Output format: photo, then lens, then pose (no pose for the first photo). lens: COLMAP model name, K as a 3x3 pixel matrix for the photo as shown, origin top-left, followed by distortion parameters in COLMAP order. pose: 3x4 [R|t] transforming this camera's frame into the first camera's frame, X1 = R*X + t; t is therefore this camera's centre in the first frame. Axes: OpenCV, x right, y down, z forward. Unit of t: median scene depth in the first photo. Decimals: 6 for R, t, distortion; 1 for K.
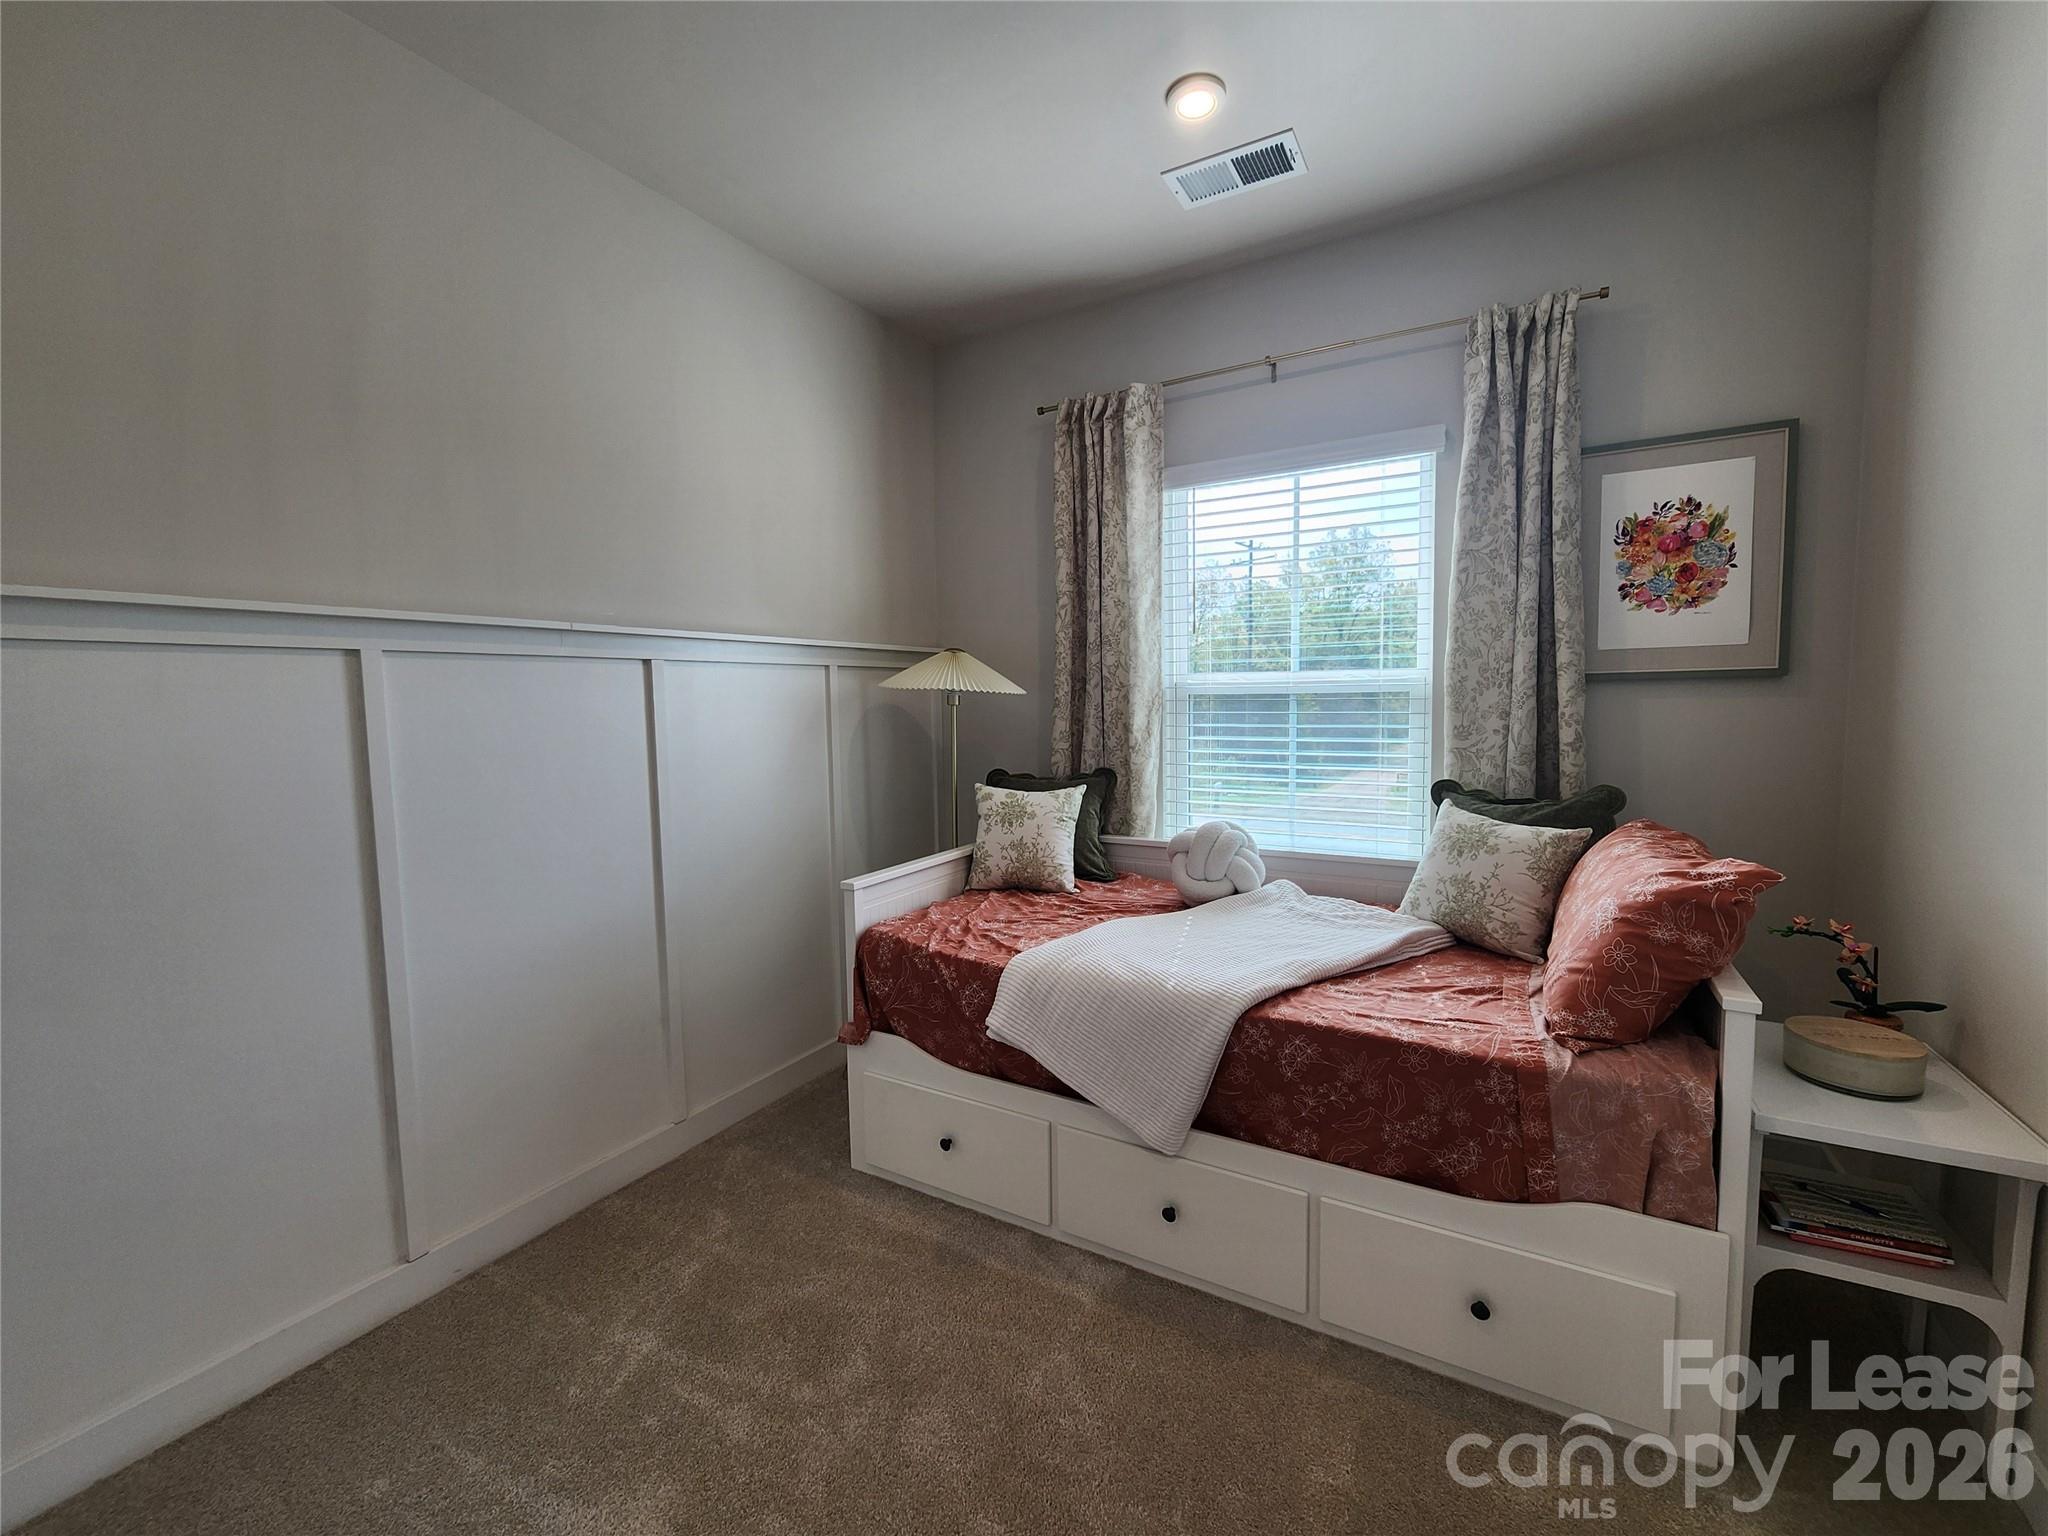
lens RADIAL K [[839.3, 0, 1026.9], [0, 839.3, 762.9], [0, 0, 1]] dist [0.004432, 0.000228]
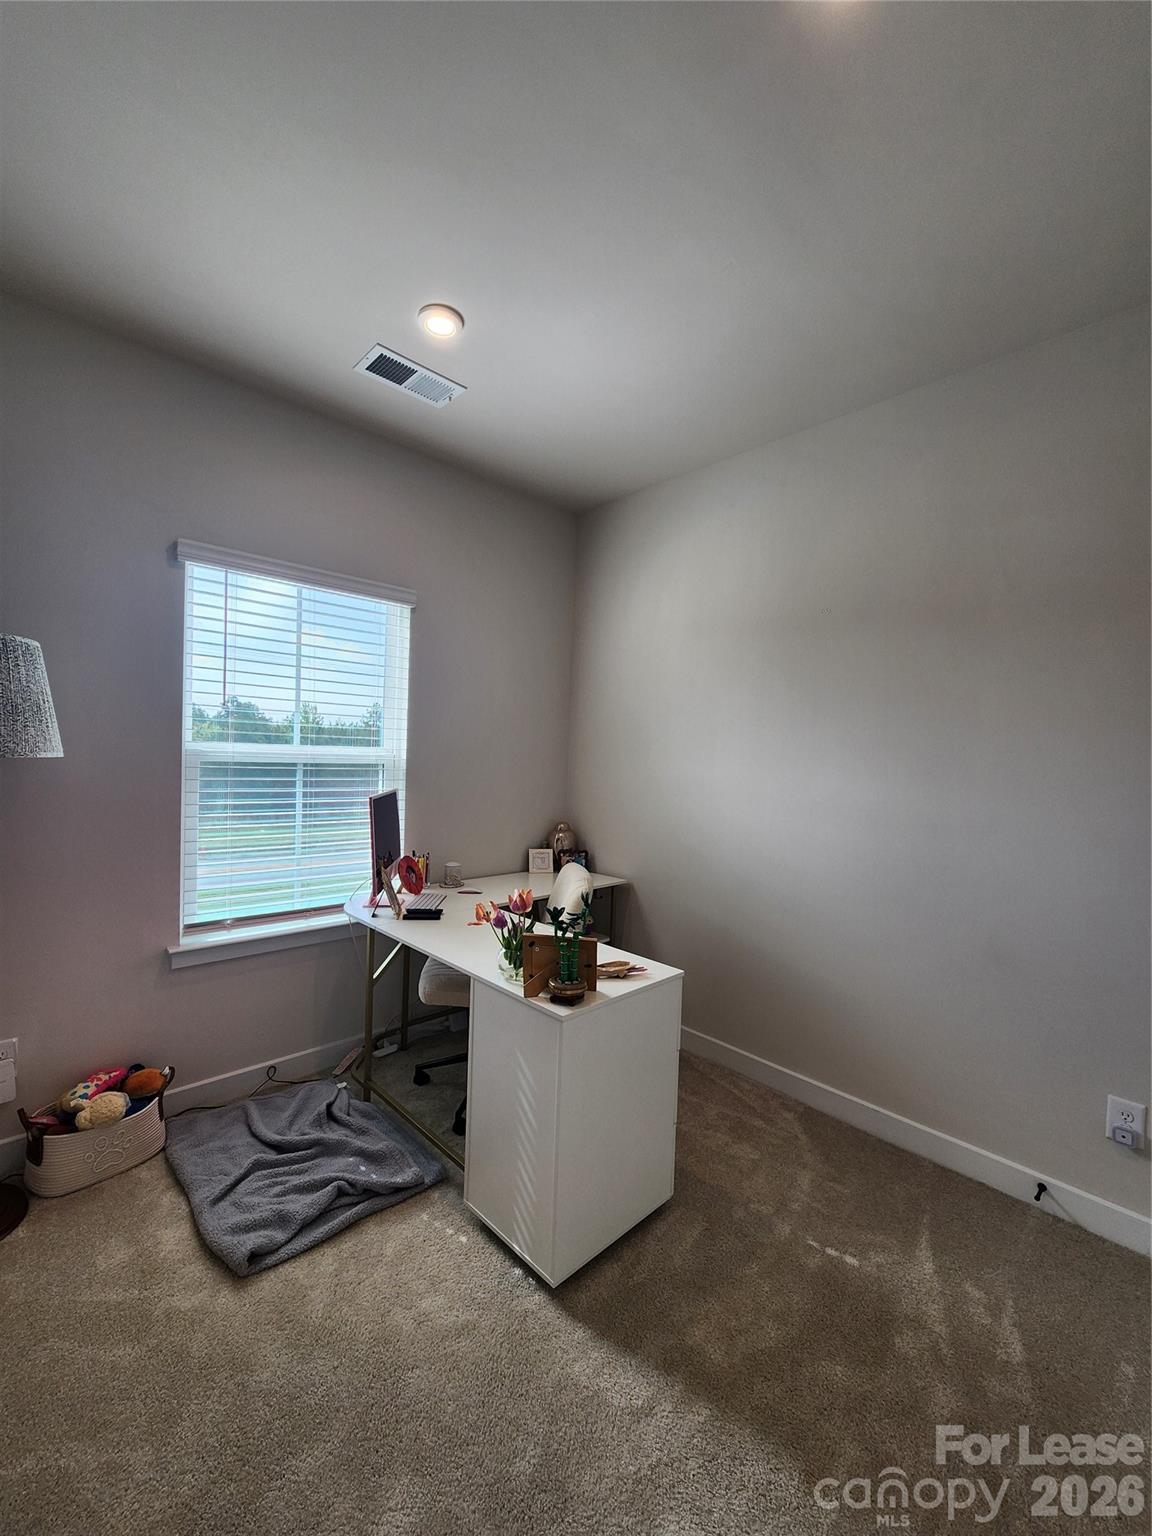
lens RADIAL K [[629.5, 0, 576.2], [0, 629.5, 765.3], [0, 0, 1]] dist [0.004432, 0.000228]
pose [[0.288649, 0.009157, 0.957391, -0.437767], [0.043062, 0.998818, -0.022537, -0.041473], [-0.956466, 0.047732, 0.287914, 0.351588]]
